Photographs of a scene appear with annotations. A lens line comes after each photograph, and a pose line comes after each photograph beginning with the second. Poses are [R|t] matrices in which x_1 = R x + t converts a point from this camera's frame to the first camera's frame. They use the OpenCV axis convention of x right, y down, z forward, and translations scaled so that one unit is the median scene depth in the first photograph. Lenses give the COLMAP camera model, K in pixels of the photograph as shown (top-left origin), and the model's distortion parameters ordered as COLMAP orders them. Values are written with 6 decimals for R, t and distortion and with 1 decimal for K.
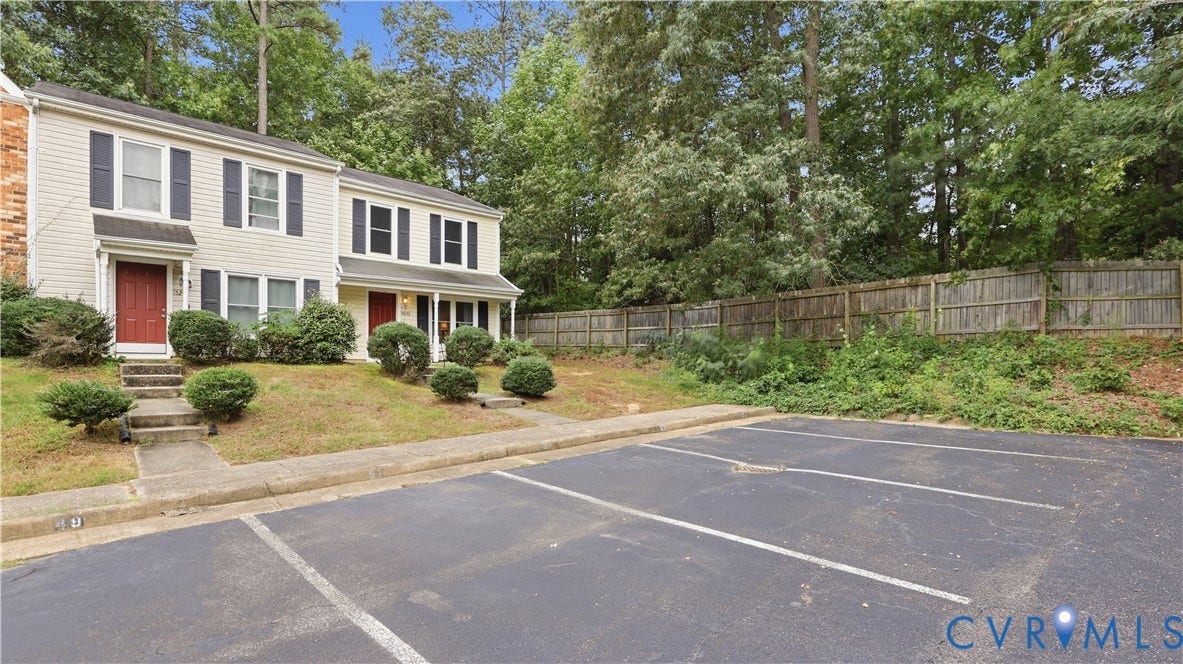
lens RADIAL K [[582.7, 0, 594.6], [0, 582.7, 374.4], [0, 0, 1]] dist [0.002414, -0.000013]
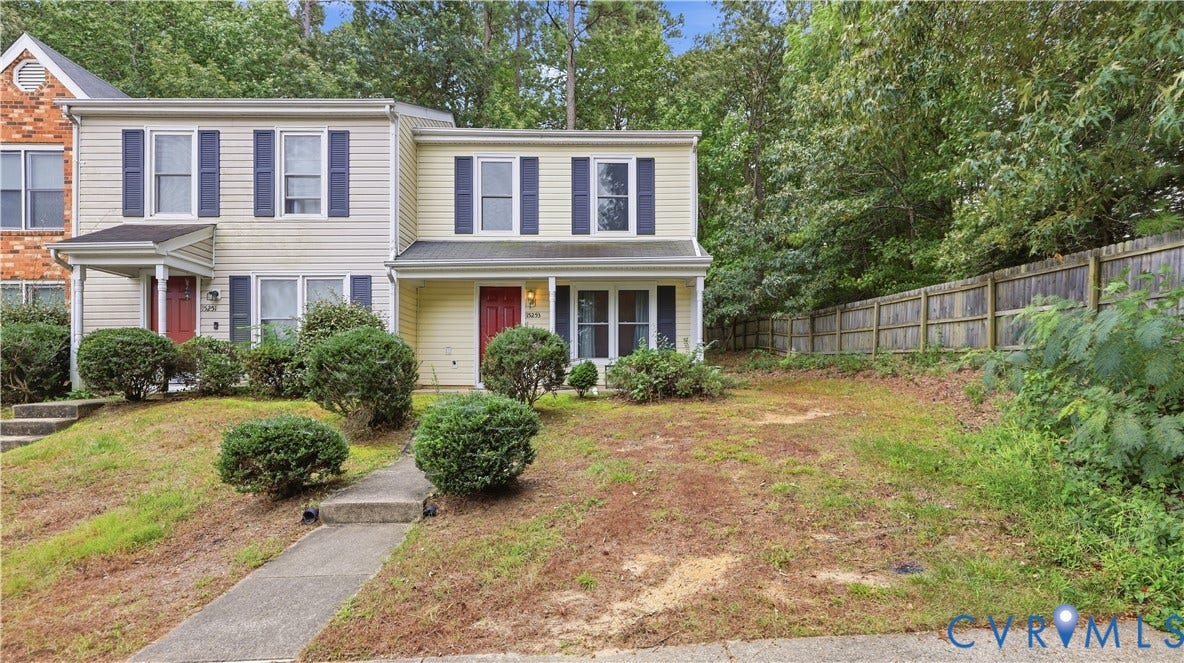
lens RADIAL K [[562.1, 0, 594.8], [0, 562.1, 381.3], [0, 0, 1]] dist [0.002021, 0.000147]
pose [[0.752048, 0.002375, -0.659104, 0.190525], [-0.001820, 0.999997, 0.001527, -0.036471], [0.659105, 0.000051, 0.752051, 0.698444]]
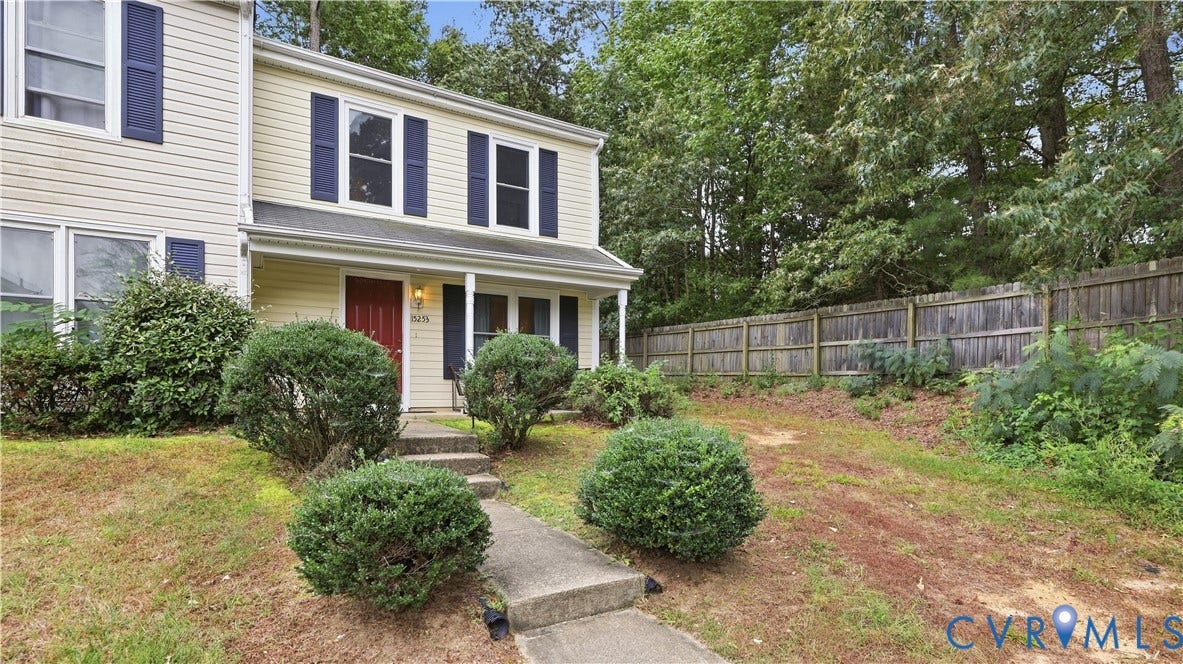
lens RADIAL K [[587.0, 0, 591.5], [0, 587.0, 398.1], [0, 0, 1]] dist [0.002016, 0.000150]
pose [[0.980502, -0.001523, -0.196501, -0.084661], [0.000610, 0.999989, -0.004707, -0.037187], [0.196506, 0.004495, 0.980492, 0.634761]]
